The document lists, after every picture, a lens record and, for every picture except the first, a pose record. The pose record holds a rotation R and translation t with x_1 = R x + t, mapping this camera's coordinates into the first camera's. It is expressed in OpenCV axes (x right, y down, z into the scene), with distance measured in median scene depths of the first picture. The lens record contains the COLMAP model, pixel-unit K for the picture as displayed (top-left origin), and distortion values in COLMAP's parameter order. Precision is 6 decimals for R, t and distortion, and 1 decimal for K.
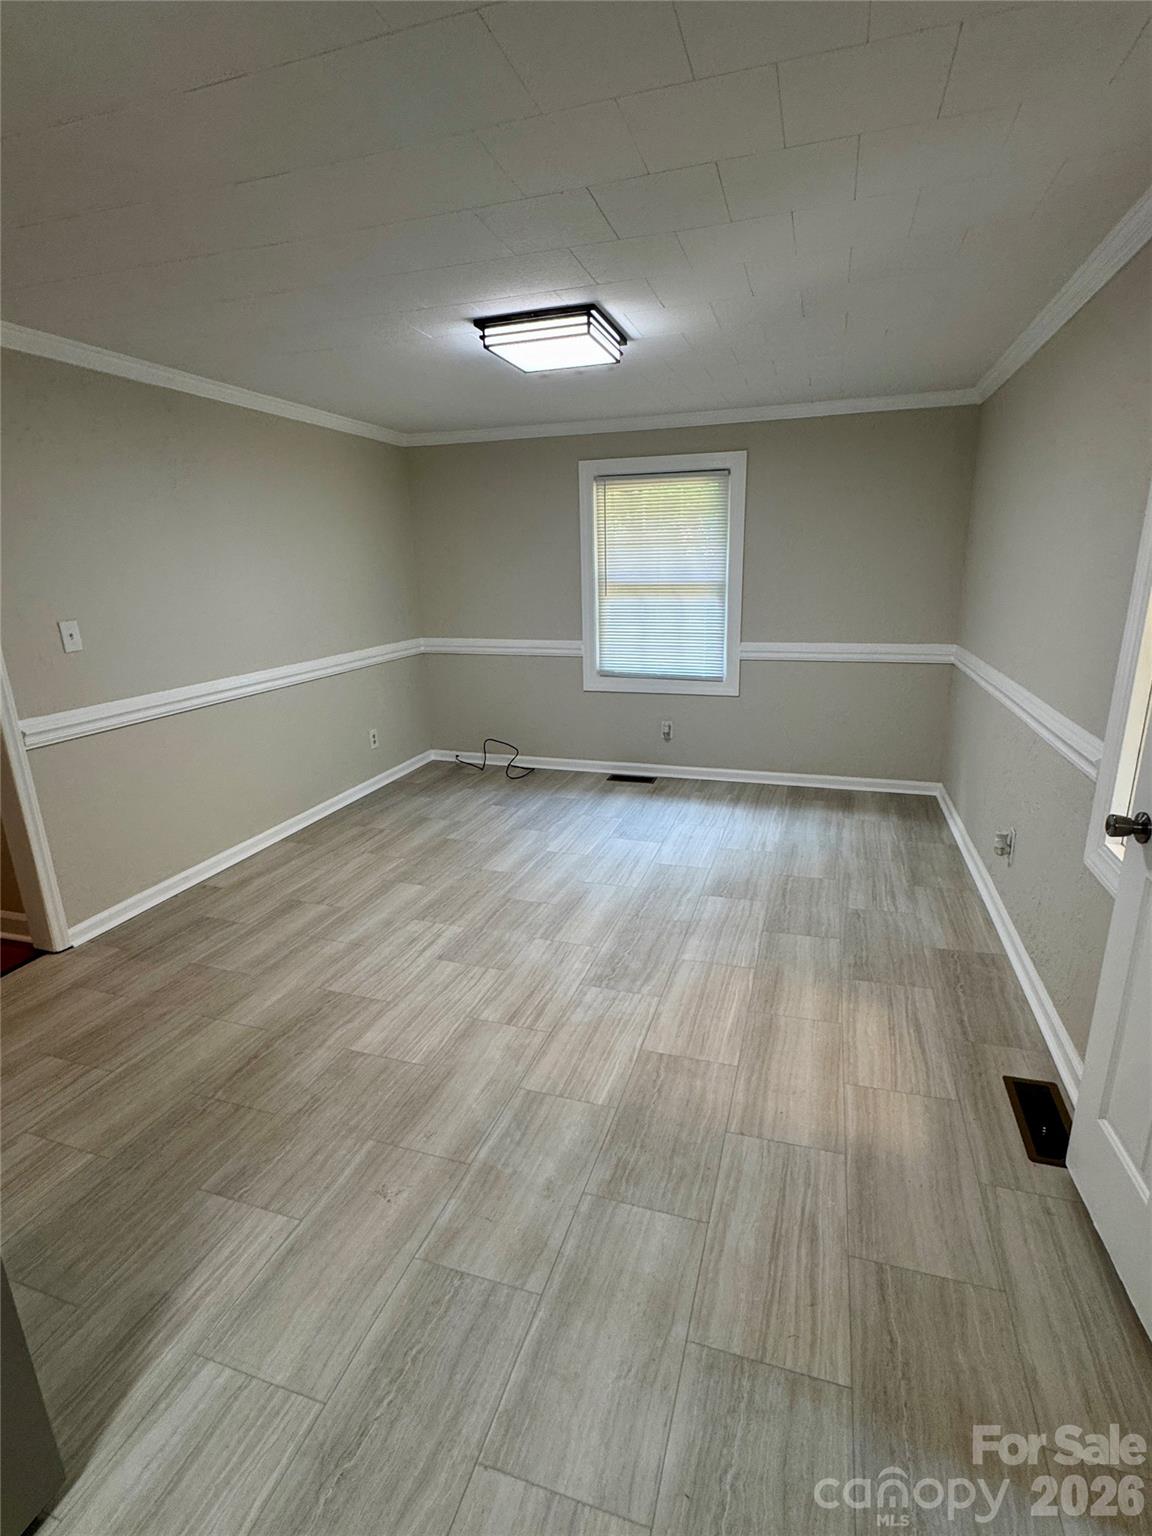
lens RADIAL K [[737.0, 0, 573.8], [0, 737.0, 762.6], [0, 0, 1]] dist [-0.002973, -0.001130]
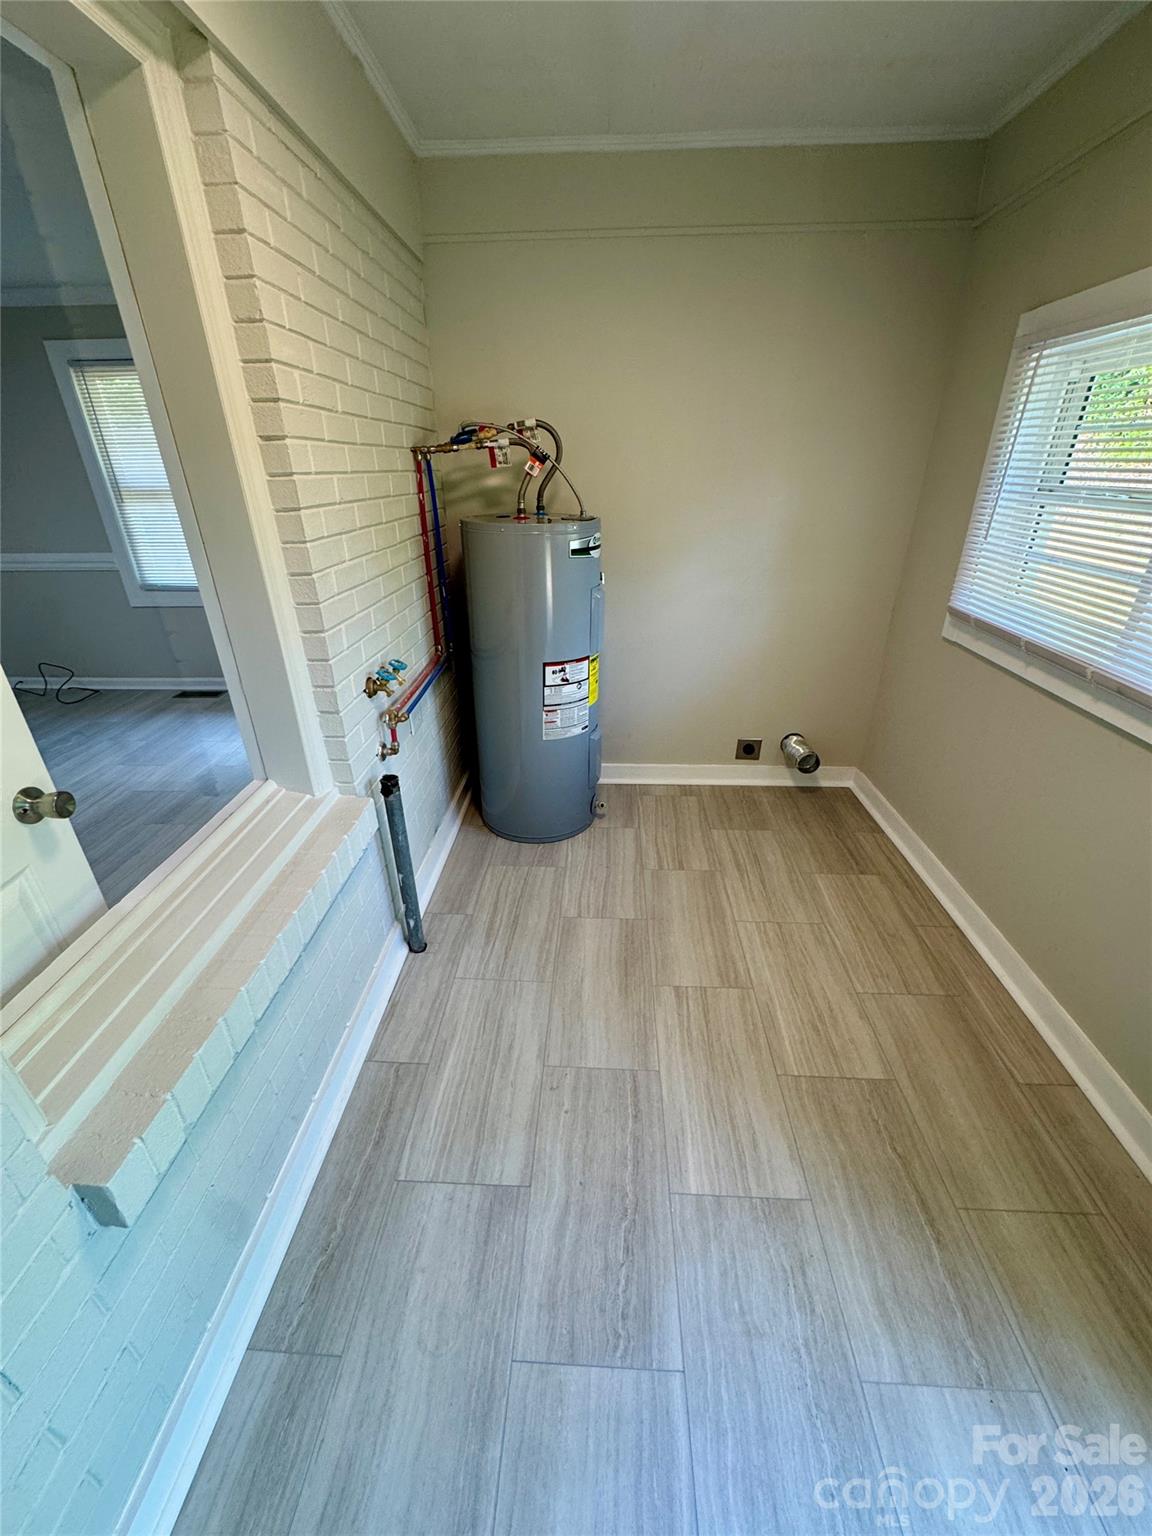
lens RADIAL K [[612.2, 0, 574.7], [0, 612.2, 763.0], [0, 0, 1]] dist [-0.001463, 0.000661]
pose [[0.963514, -0.110787, 0.243654, 0.362277], [0.063208, 0.978750, 0.195074, -0.017297], [-0.260088, -0.172556, 0.950041, 0.051060]]
